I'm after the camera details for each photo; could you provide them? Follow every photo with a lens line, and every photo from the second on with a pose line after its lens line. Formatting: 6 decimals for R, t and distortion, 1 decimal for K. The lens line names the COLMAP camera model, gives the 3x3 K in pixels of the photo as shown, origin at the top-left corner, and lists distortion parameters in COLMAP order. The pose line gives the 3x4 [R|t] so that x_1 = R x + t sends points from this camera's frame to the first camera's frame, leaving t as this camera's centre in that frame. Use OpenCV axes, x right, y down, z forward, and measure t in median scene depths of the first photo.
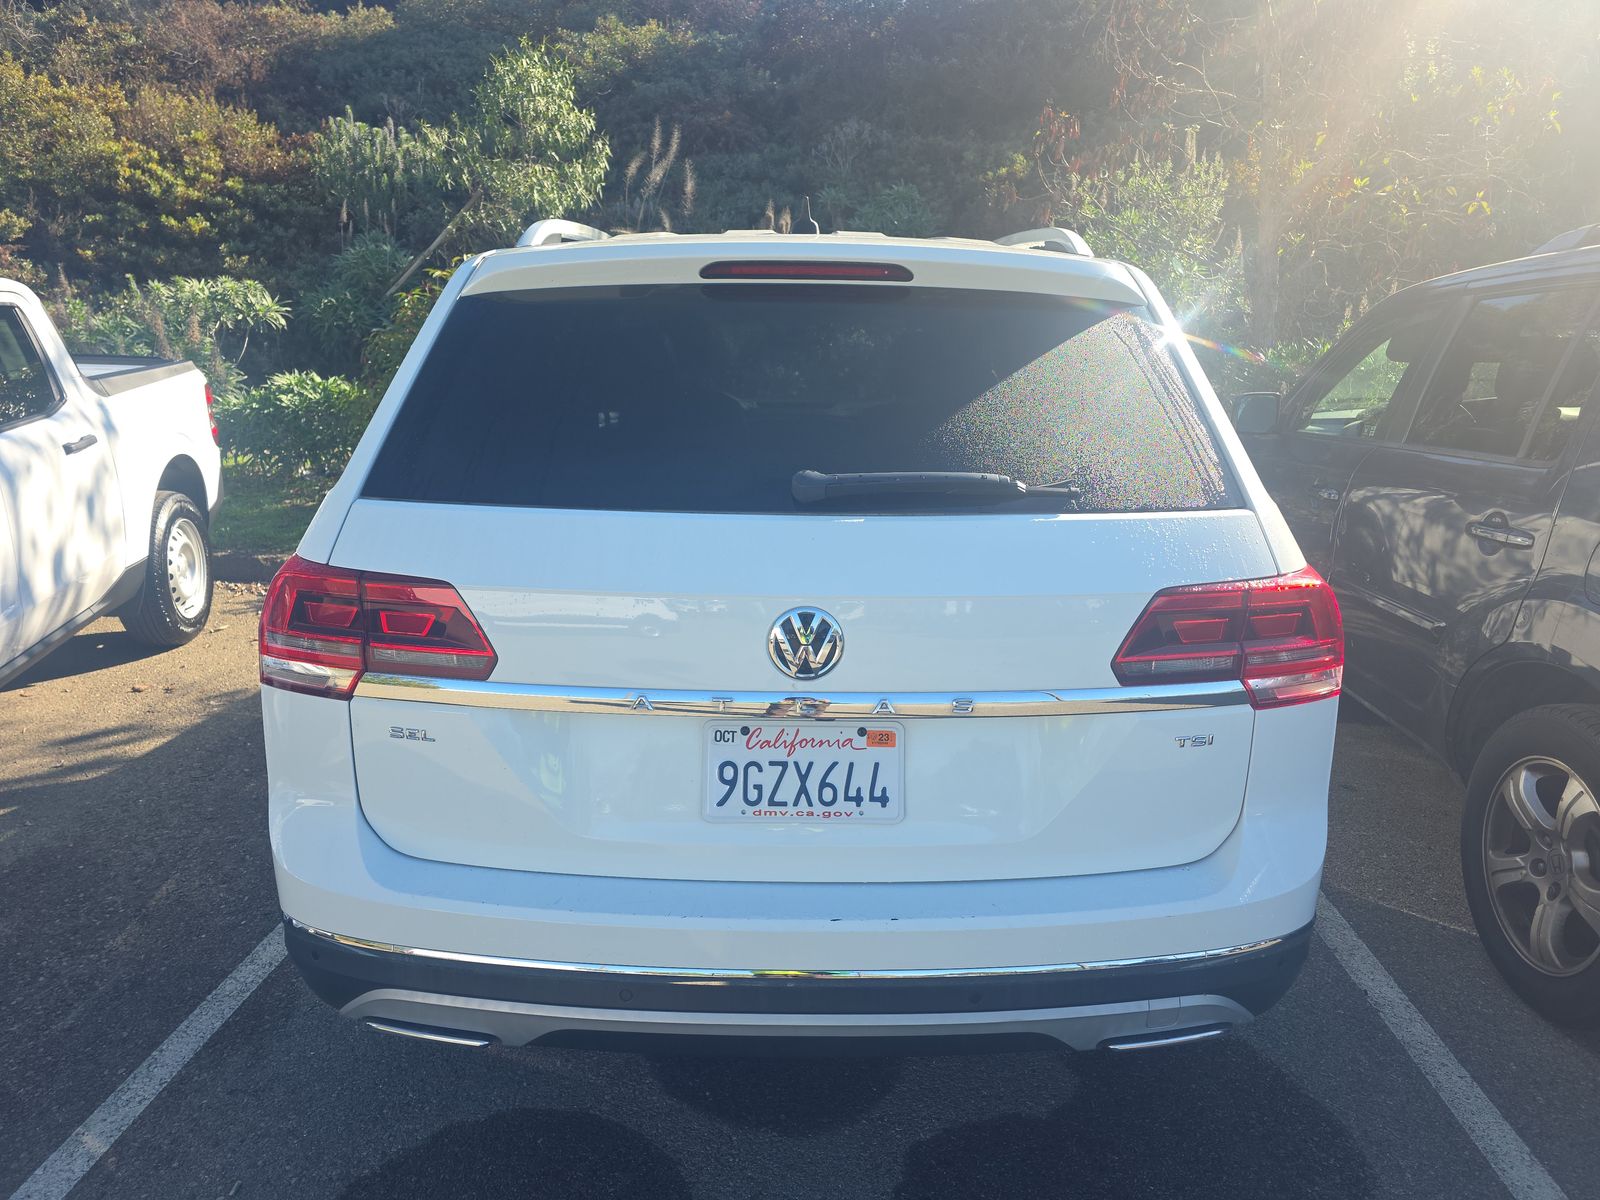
lens RADIAL K [[1084.7, 0, 803.4], [0, 1084.7, 603.9], [0, 0, 1]] dist [0.044997, -0.027134]
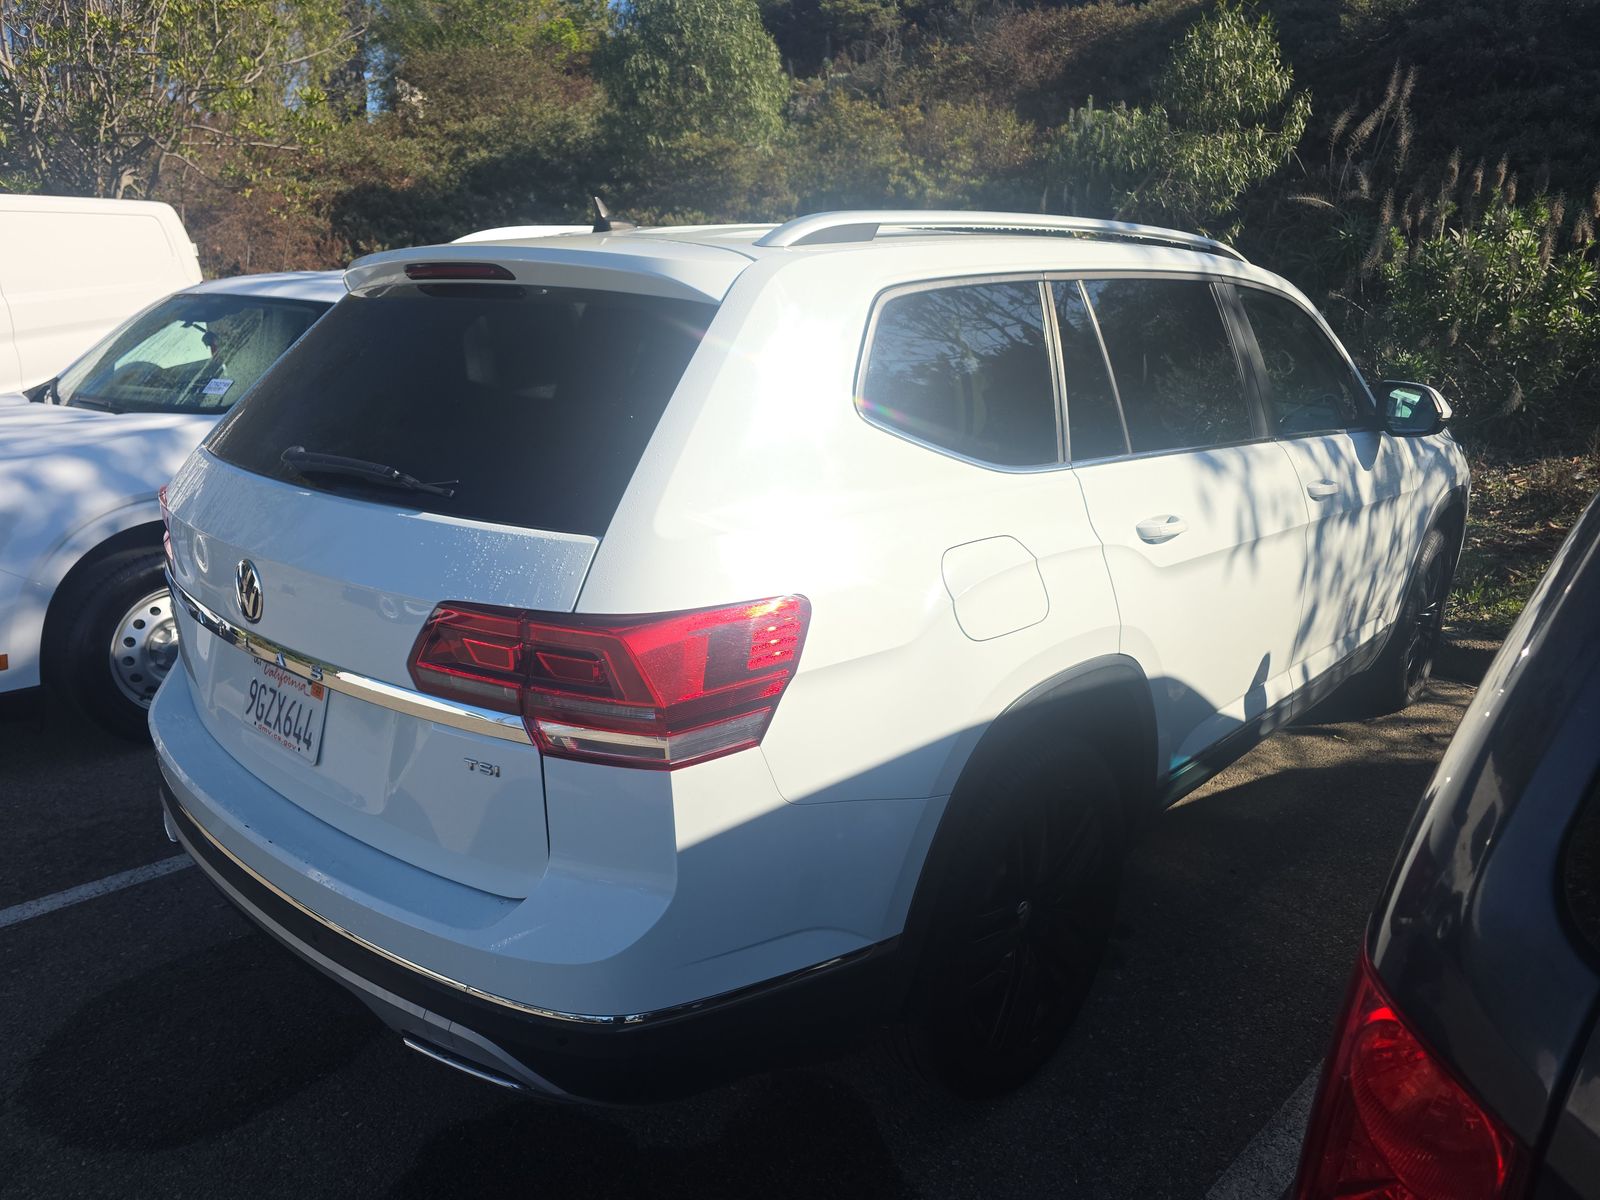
lens RADIAL K [[1084.7, 0, 800.6], [0, 1084.7, 599.2], [0, 0, 1]] dist [0.044997, -0.027134]
pose [[0.747723, 0.170935, -0.641632, 0.143297], [-0.161167, 0.984122, 0.074361, -0.016658], [0.644155, 0.047809, 0.763400, 0.055434]]
